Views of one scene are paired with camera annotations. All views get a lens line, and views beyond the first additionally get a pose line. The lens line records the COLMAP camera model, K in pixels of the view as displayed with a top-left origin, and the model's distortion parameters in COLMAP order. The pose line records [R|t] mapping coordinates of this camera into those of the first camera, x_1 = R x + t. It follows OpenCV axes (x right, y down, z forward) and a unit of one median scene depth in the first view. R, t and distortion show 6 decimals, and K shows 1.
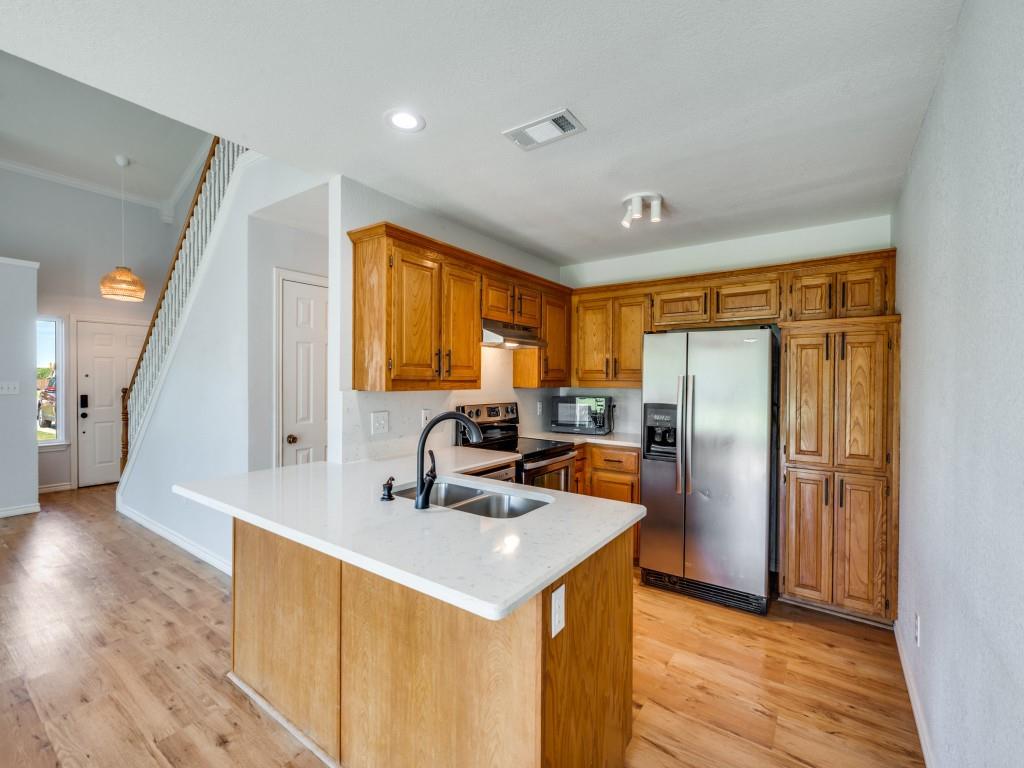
lens RADIAL K [[447.8, 0, 512.9], [0, 447.8, 381.7], [0, 0, 1]] dist [-0.000940, -0.000016]
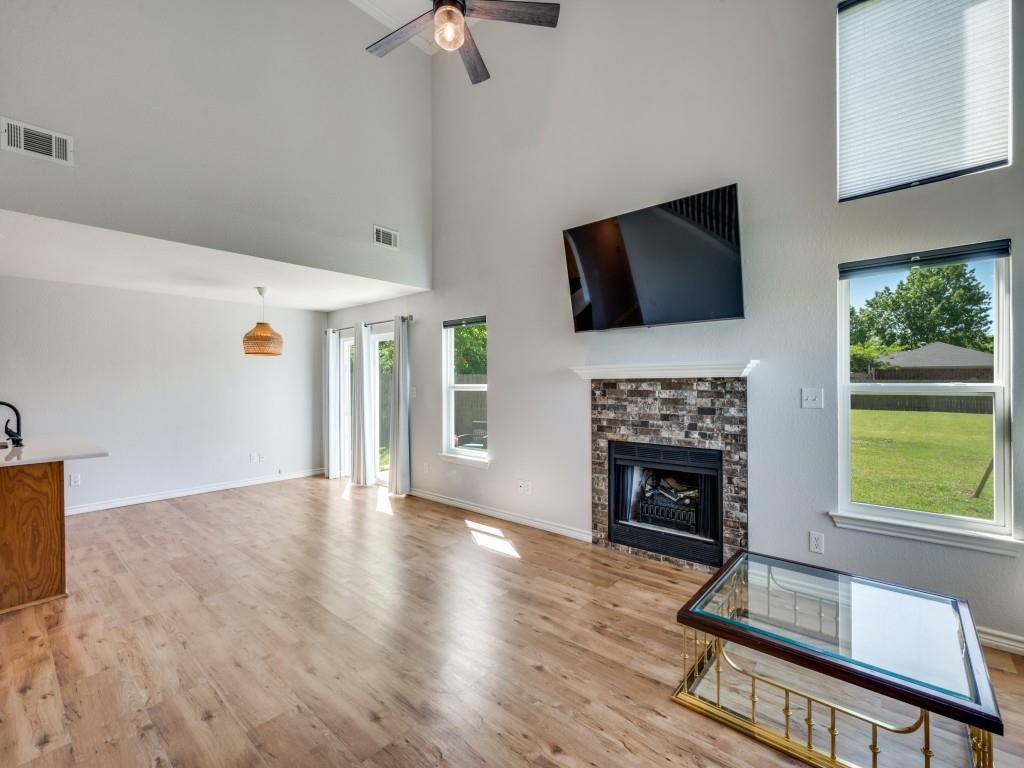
lens RADIAL K [[447.8, 0, 512.9], [0, 447.8, 381.7], [0, 0, 1]] dist [-0.000940, -0.000016]
pose [[-0.995564, -0.000518, 0.094084, -1.661191], [0.000185, 0.999972, 0.007465, -0.021961], [-0.094086, 0.007449, -0.995536, 1.737248]]
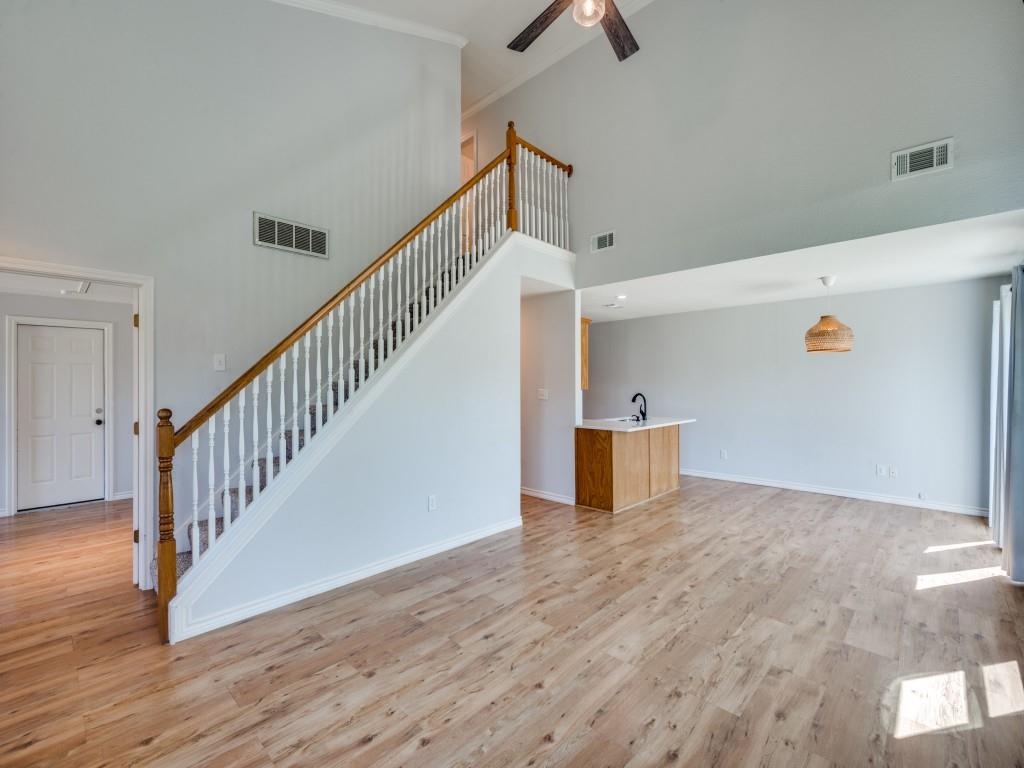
lens RADIAL K [[447.8, 0, 512.9], [0, 447.8, 381.7], [0, 0, 1]] dist [-0.000940, -0.000016]
pose [[0.143573, -0.003840, 0.989632, -2.276918], [0.010452, 0.999943, 0.002364, -0.023531], [-0.989585, 0.010004, 0.143605, 0.897437]]
